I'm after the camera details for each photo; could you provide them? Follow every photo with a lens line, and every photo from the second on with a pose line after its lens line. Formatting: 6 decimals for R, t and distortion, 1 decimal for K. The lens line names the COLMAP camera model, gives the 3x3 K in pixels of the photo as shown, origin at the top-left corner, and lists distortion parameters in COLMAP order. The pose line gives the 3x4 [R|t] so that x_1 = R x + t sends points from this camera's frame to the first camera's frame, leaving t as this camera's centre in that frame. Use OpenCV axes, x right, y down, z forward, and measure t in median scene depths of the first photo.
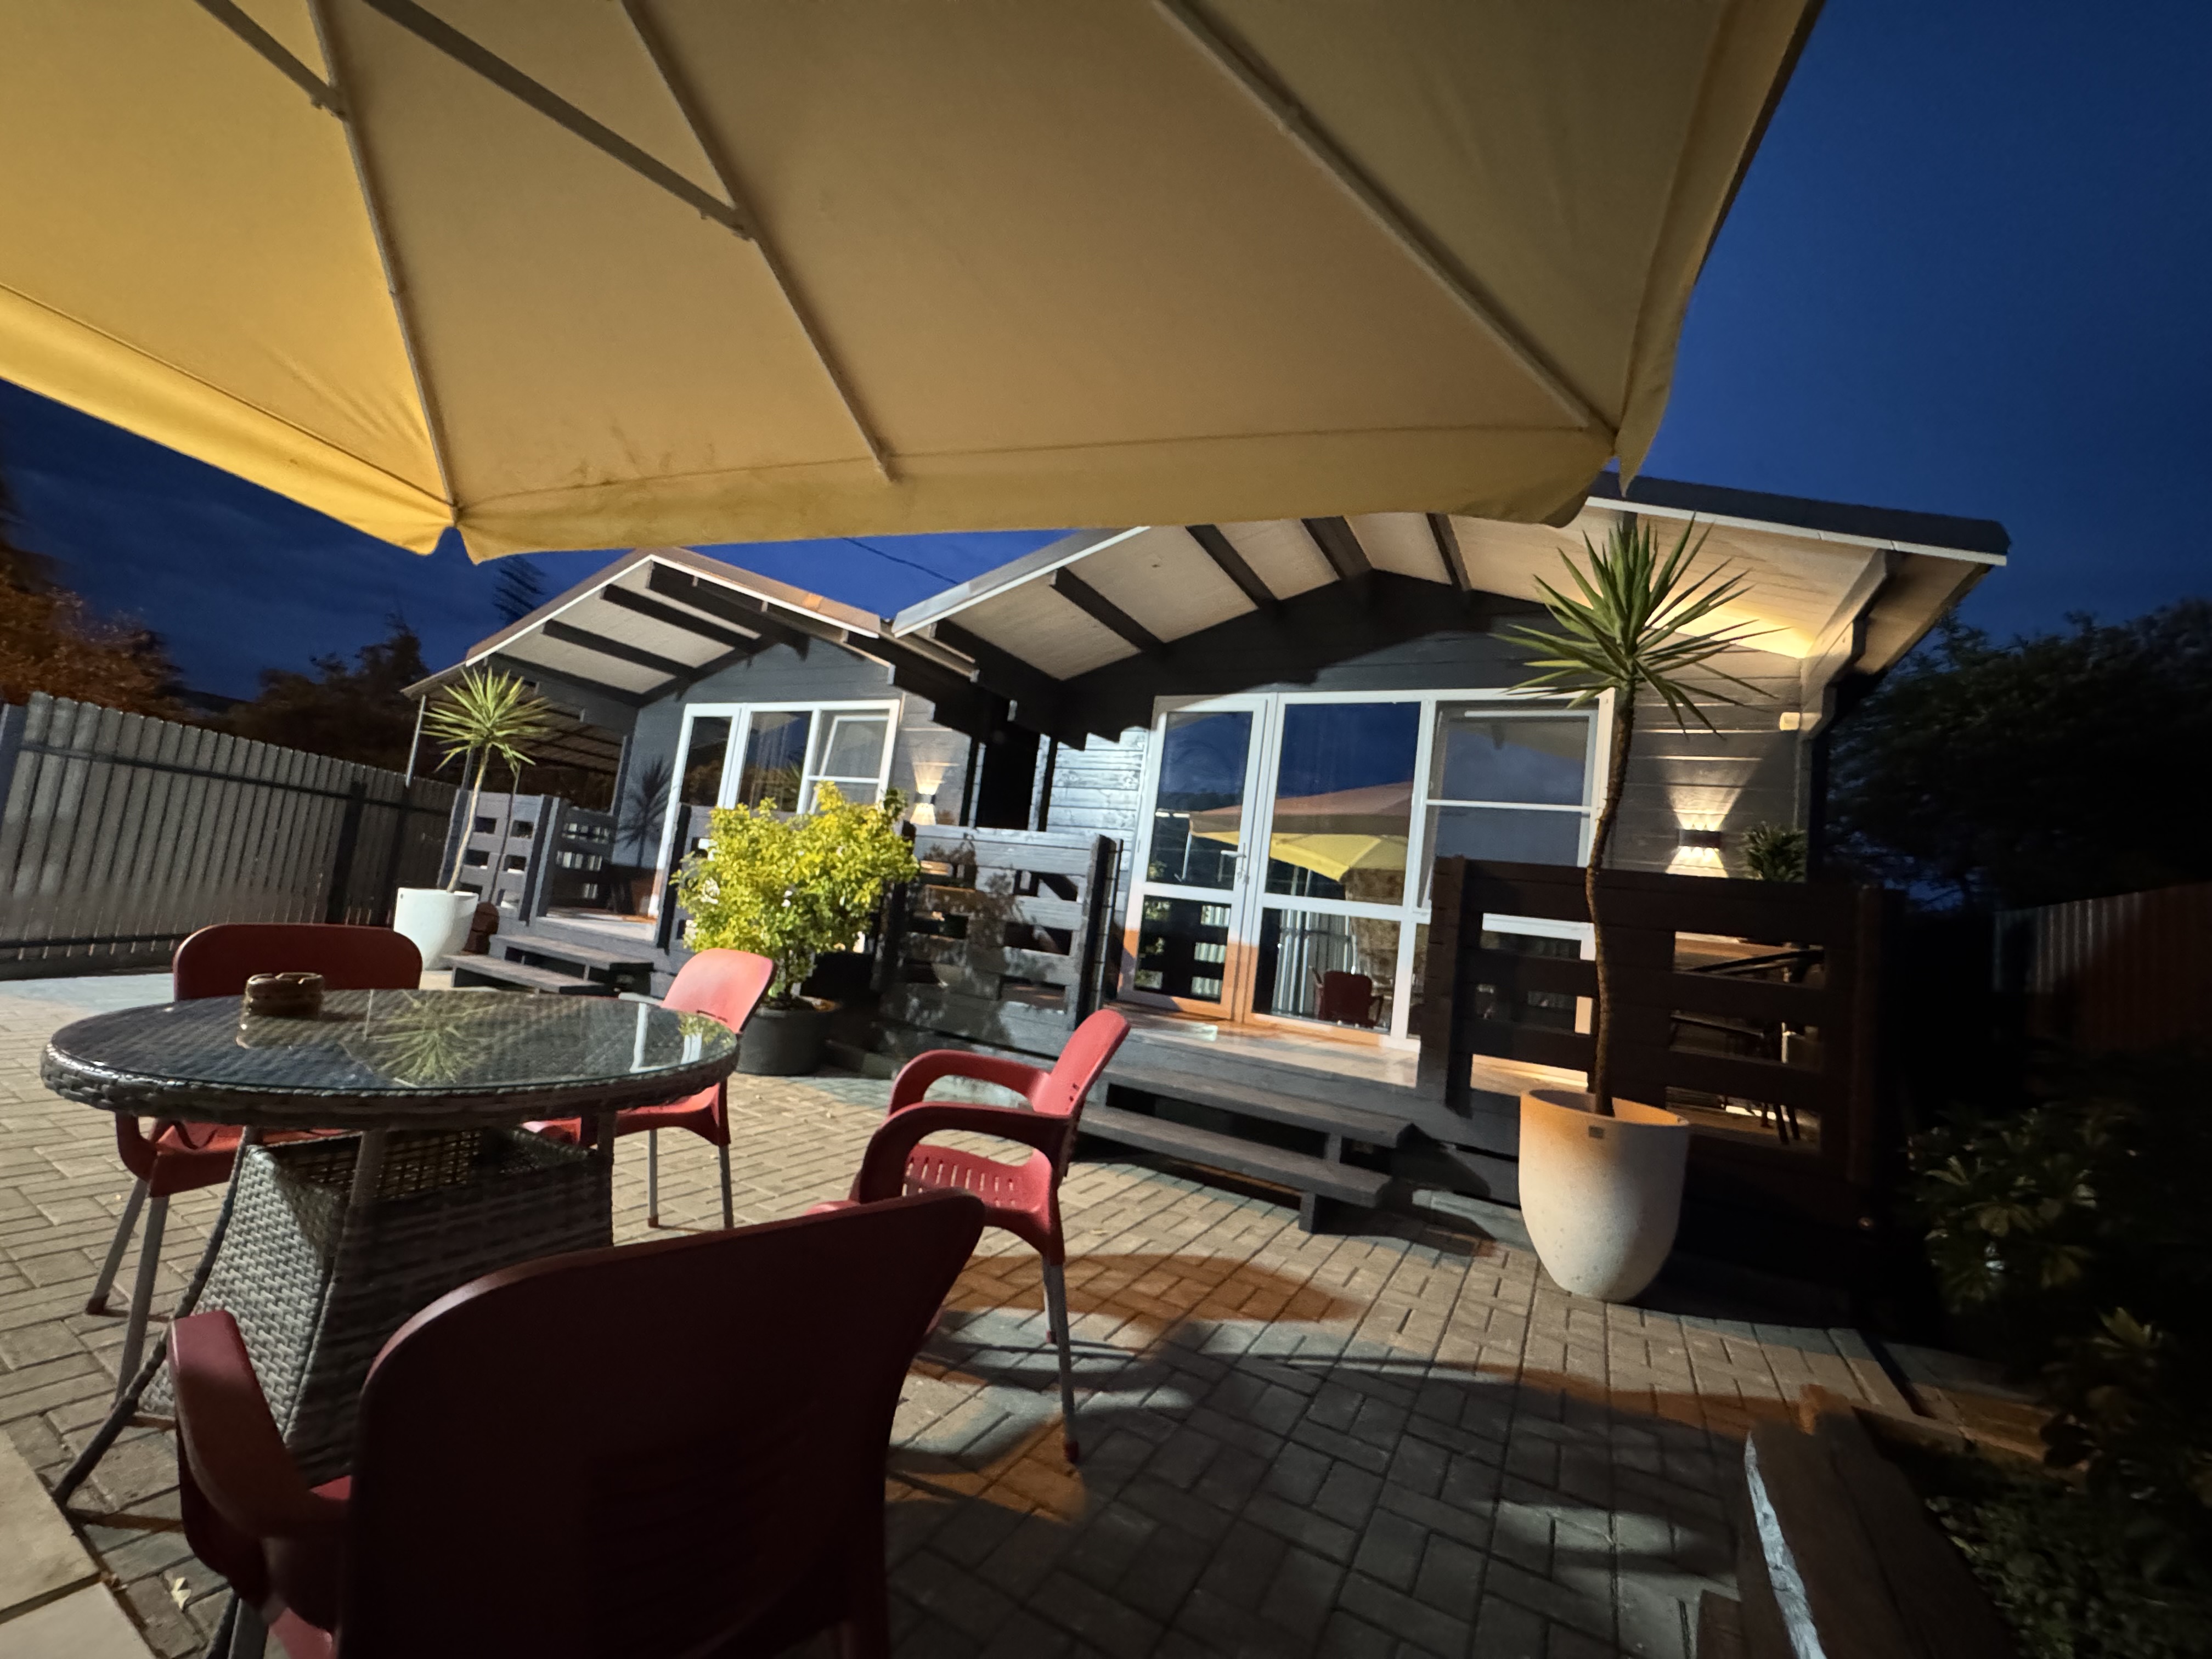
lens RADIAL K [[885.8, 0, 1109.1], [0, 885.8, 826.1], [0, 0, 1]] dist [0.021312, -0.000348]
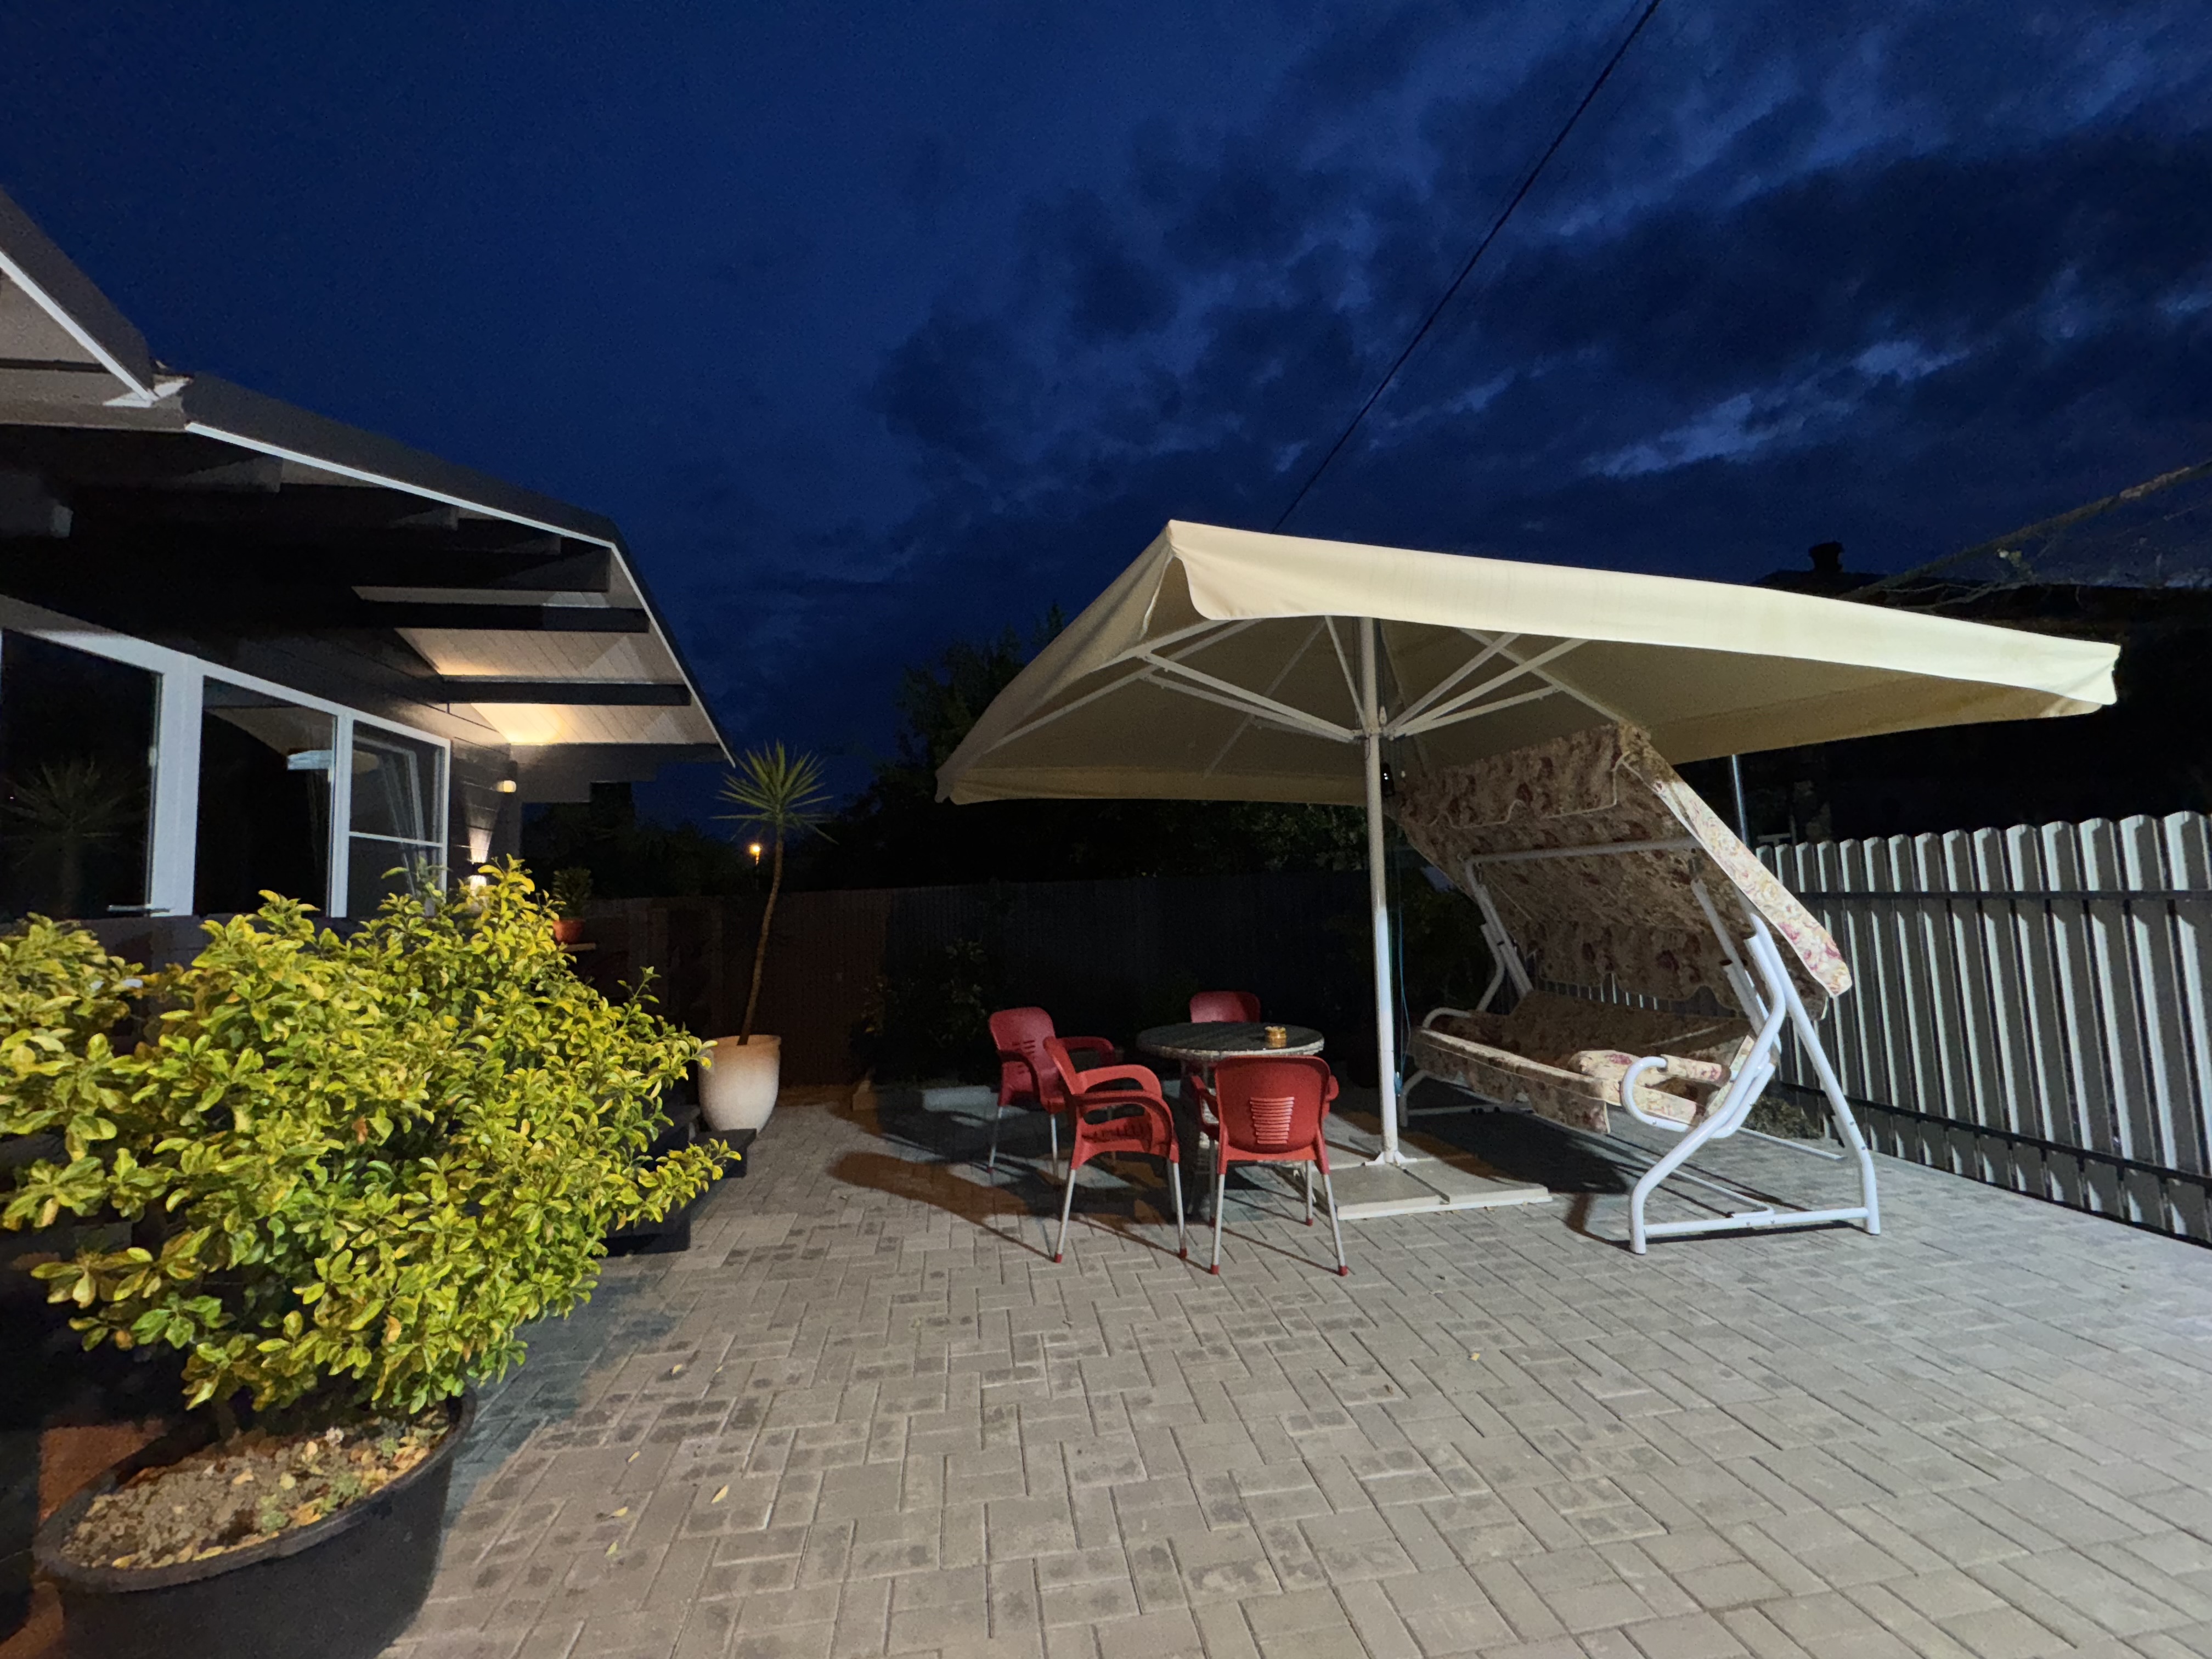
lens RADIAL K [[885.8, 0, 1100.8], [0, 885.8, 828.4], [0, 0, 1]] dist [0.021312, -0.000348]
pose [[-0.606982, -0.034971, 0.793946, -0.830398], [-0.120736, 0.991493, -0.048632, -0.079145], [-0.785491, -0.125377, -0.606041, 0.951202]]
